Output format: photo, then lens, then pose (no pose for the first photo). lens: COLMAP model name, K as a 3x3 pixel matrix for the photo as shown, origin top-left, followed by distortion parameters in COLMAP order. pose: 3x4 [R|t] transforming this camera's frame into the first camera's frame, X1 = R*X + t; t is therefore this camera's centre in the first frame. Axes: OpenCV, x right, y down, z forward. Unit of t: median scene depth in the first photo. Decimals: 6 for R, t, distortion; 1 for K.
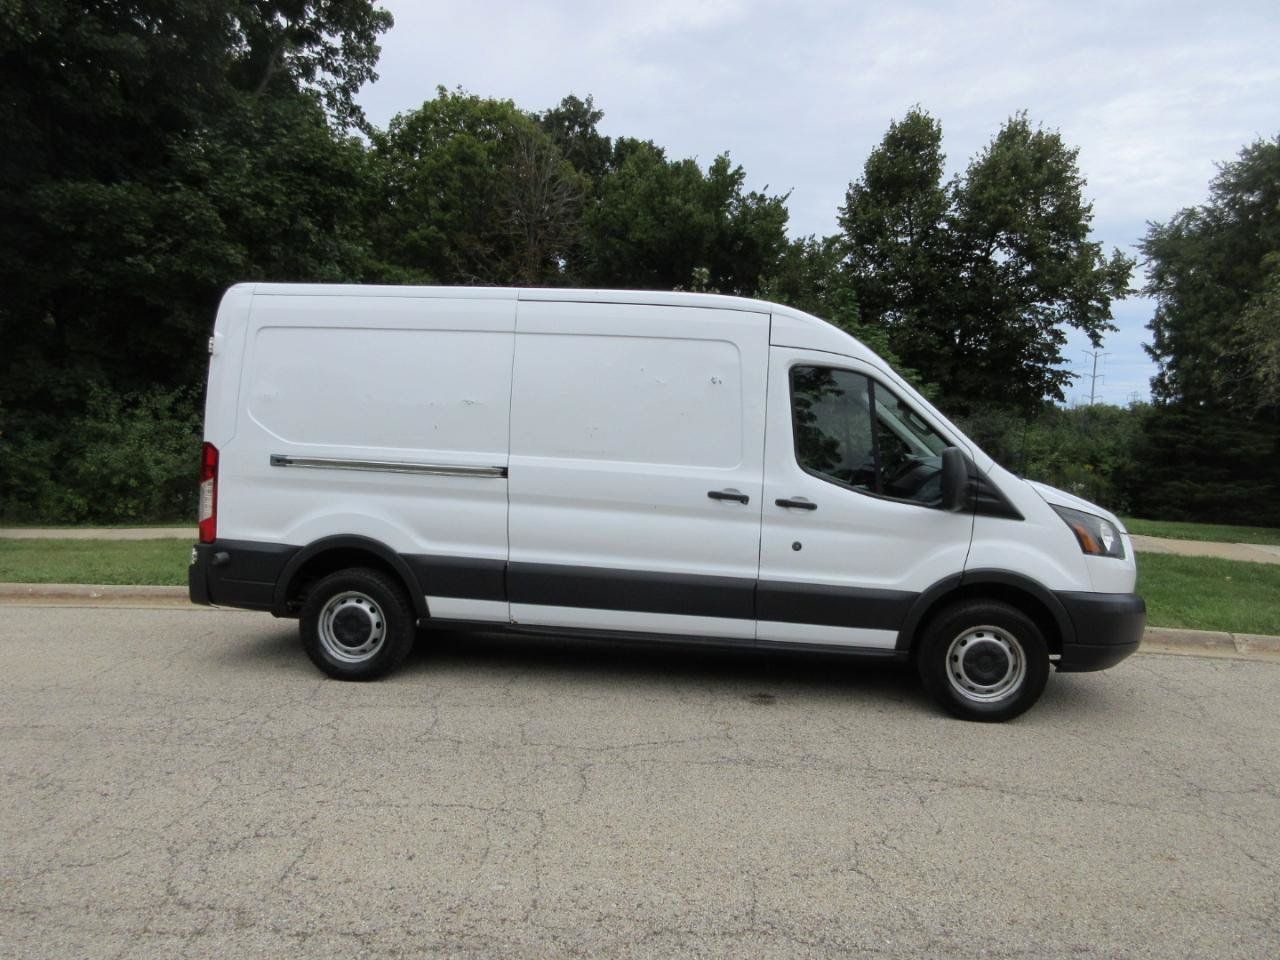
lens RADIAL K [[962.2, 0, 643.5], [0, 962.2, 482.2], [0, 0, 1]] dist [0.004186, 0.006028]
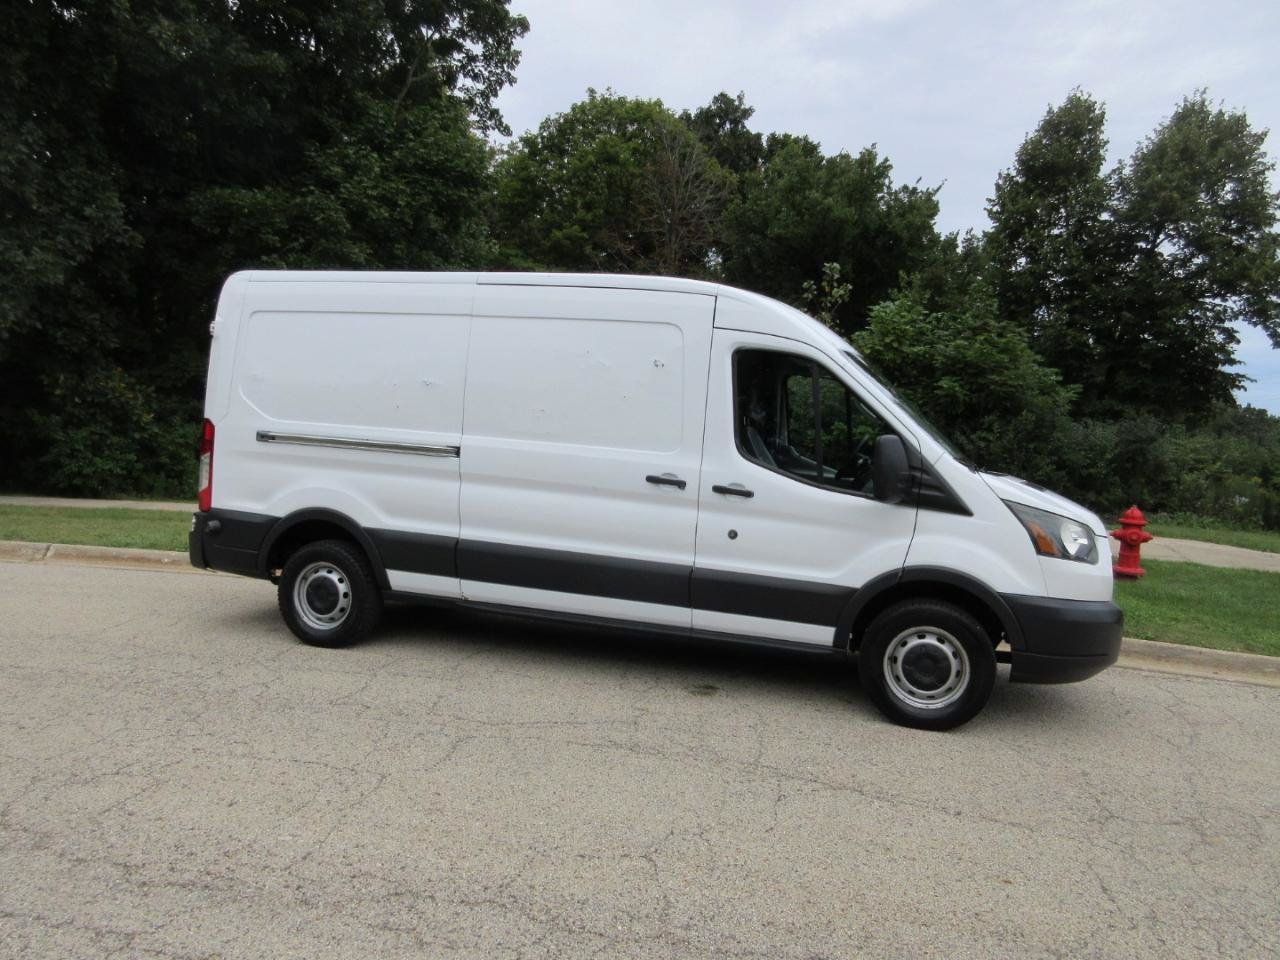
lens RADIAL K [[962.2, 0, 643.6], [0, 962.2, 482.8], [0, 0, 1]] dist [0.004186, 0.006028]
pose [[0.984086, 0.030744, -0.175013, 0.201421], [-0.030675, 0.999525, 0.003100, 0.011634], [0.175025, 0.002318, 0.984561, 0.021906]]
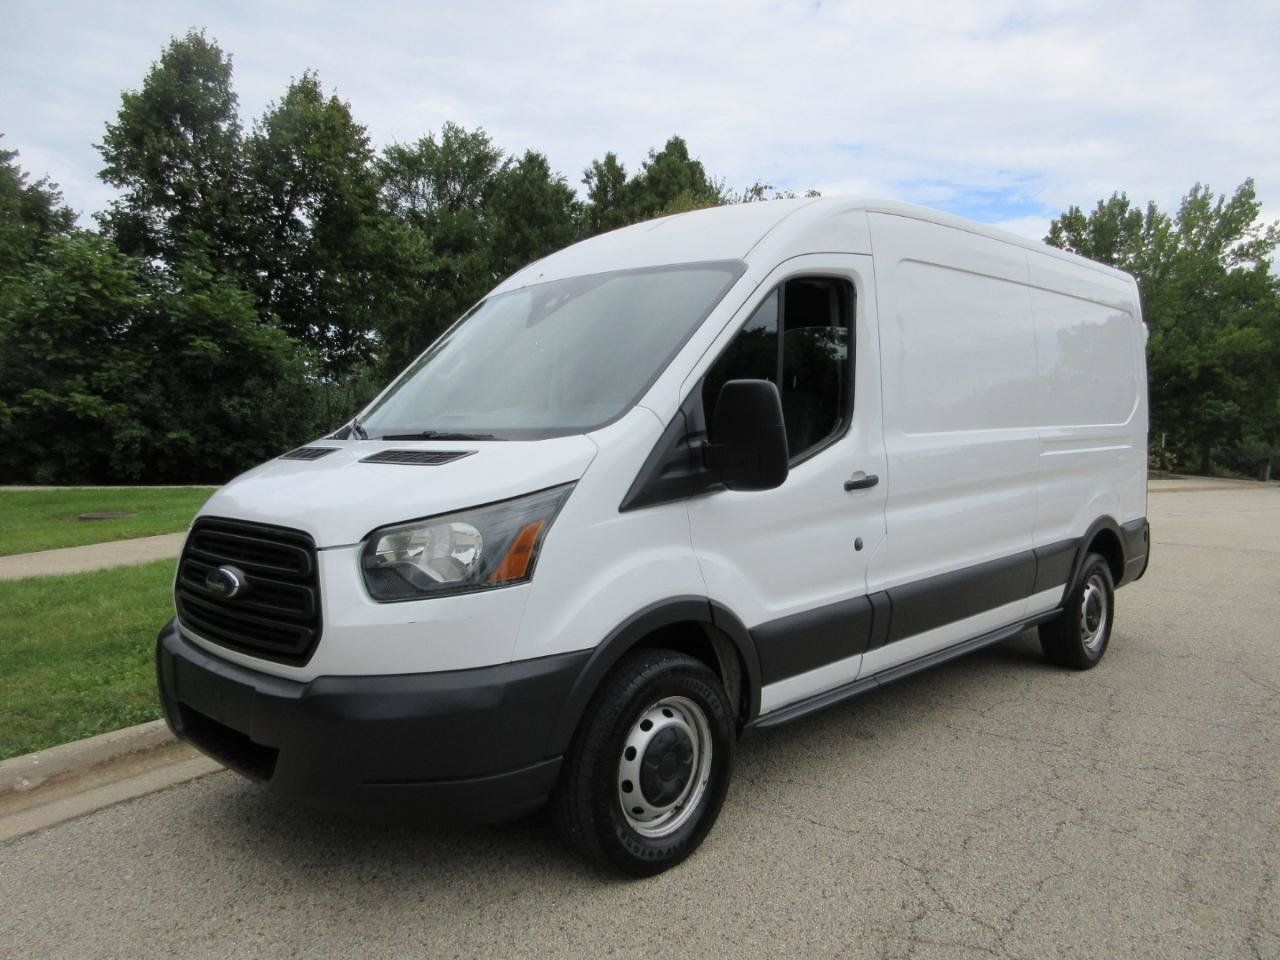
lens RADIAL K [[962.2, 0, 637.9], [0, 962.2, 474.1], [0, 0, 1]] dist [0.004186, 0.006028]
pose [[0.585616, -0.063882, 0.808067, -0.984705], [0.042513, 0.997938, 0.048082, -0.040501], [-0.809473, 0.006196, 0.587125, 0.686812]]
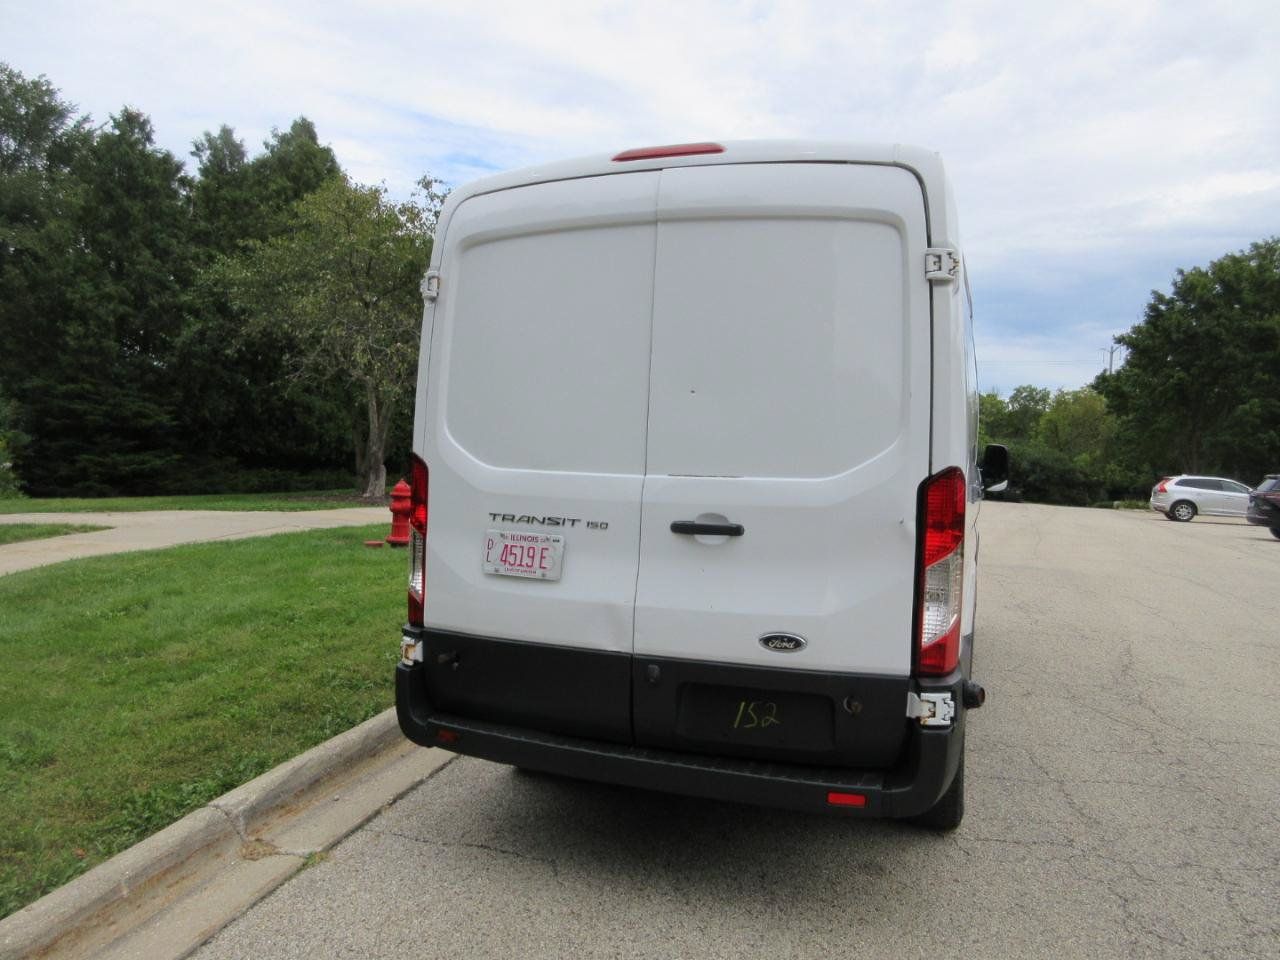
lens RADIAL K [[962.2, 0, 640.1], [0, 962.2, 478.8], [0, 0, 1]] dist [0.004186, 0.006028]
pose [[0.219888, -0.063333, 0.973467, -0.880928], [0.029733, 0.997862, 0.058204, -0.063808], [-0.975072, 0.016146, 0.221301, 0.956810]]
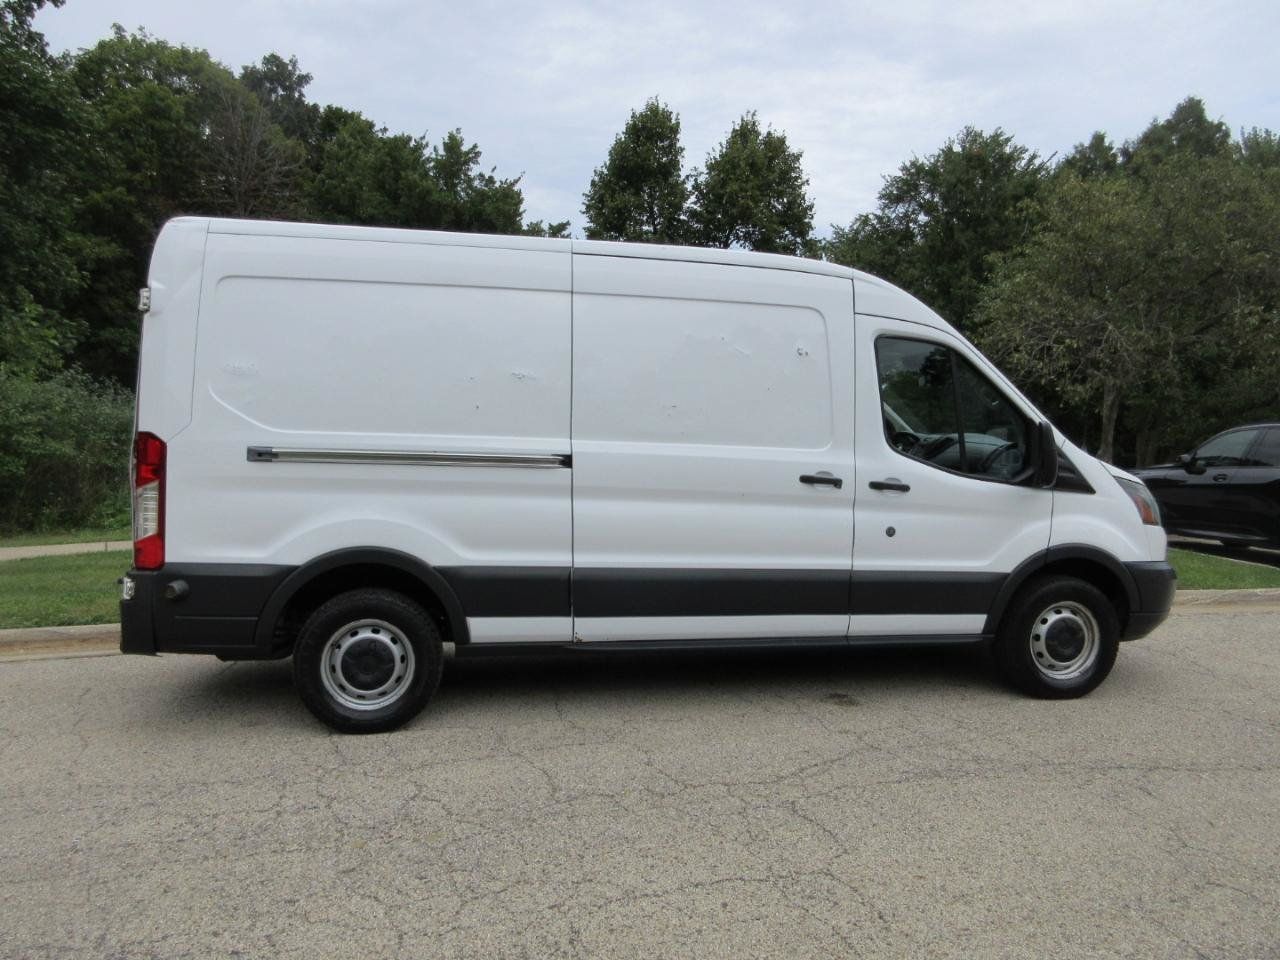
lens RADIAL K [[962.2, 0, 645.2], [0, 962.2, 482.8], [0, 0, 1]] dist [0.004186, 0.006028]
pose [[0.946847, -0.036122, 0.319649, -0.300864], [0.032933, 0.999339, 0.015379, -0.001898], [-0.319994, -0.004035, 0.947411, 0.168714]]
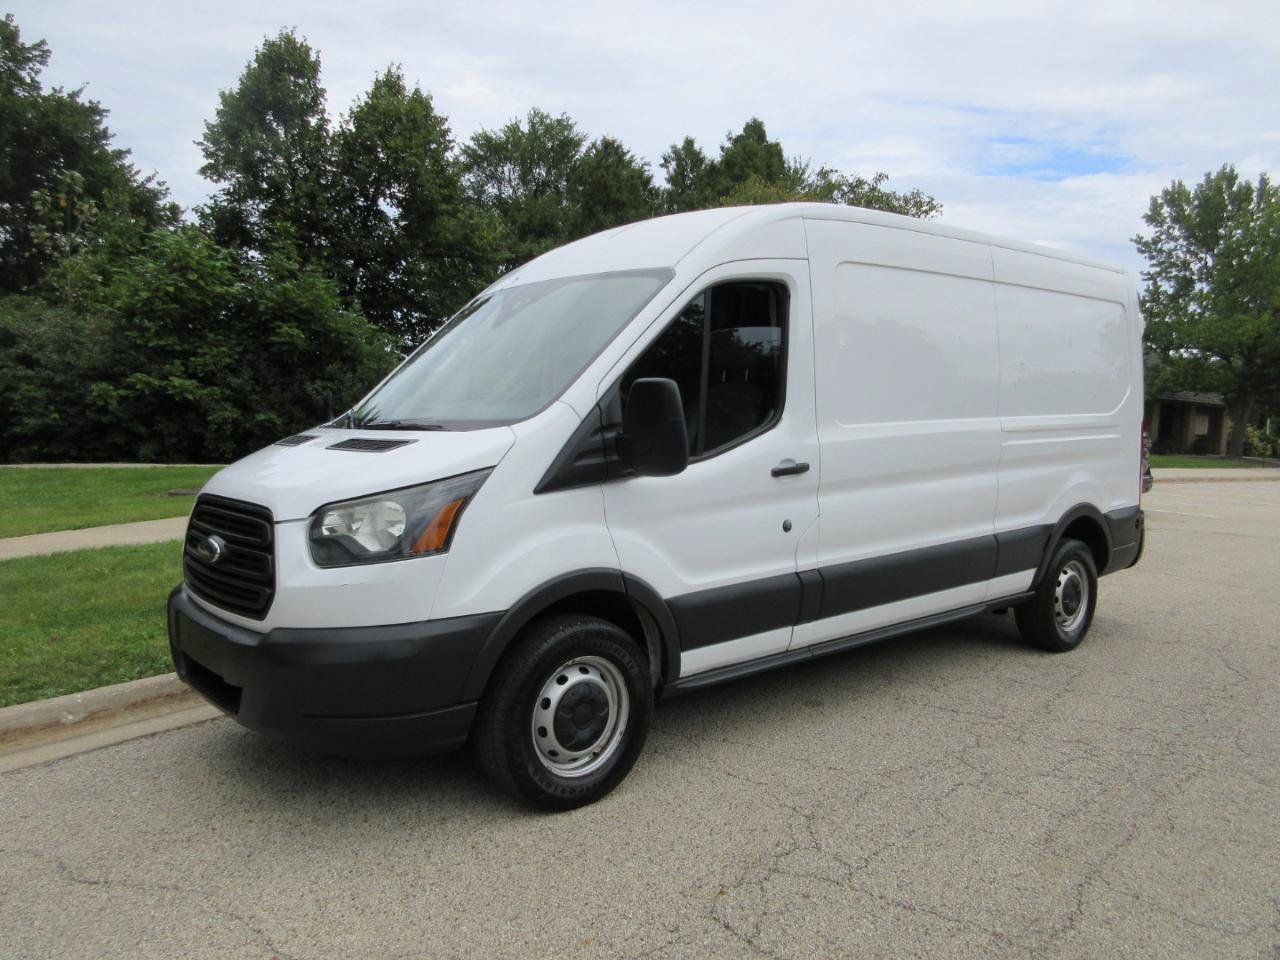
lens RADIAL K [[962.2, 0, 638.8], [0, 962.2, 476.3], [0, 0, 1]] dist [0.004186, 0.006028]
pose [[0.659290, -0.074253, 0.748214, -0.976493], [0.038355, 0.997137, 0.065159, -0.042457], [-0.750910, -0.014260, 0.660251, 0.576037]]
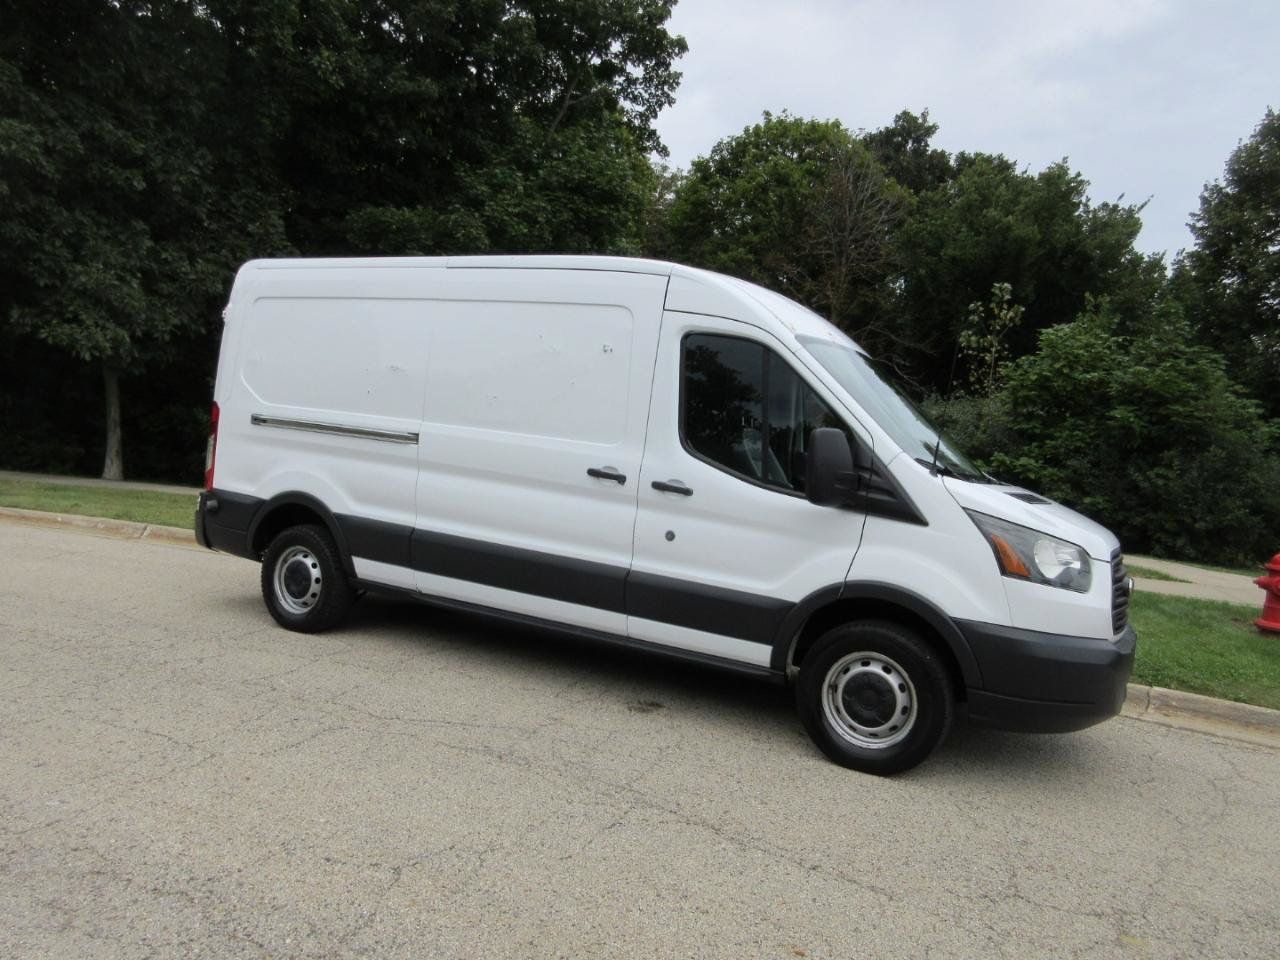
lens RADIAL K [[962.2, 0, 642.5], [0, 962.2, 481.7], [0, 0, 1]] dist [0.004186, 0.006028]
pose [[0.926439, 0.067317, -0.370377, 0.387130], [-0.078912, 0.996750, -0.016225, 0.028019], [0.368081, 0.044258, 0.928740, 0.140735]]
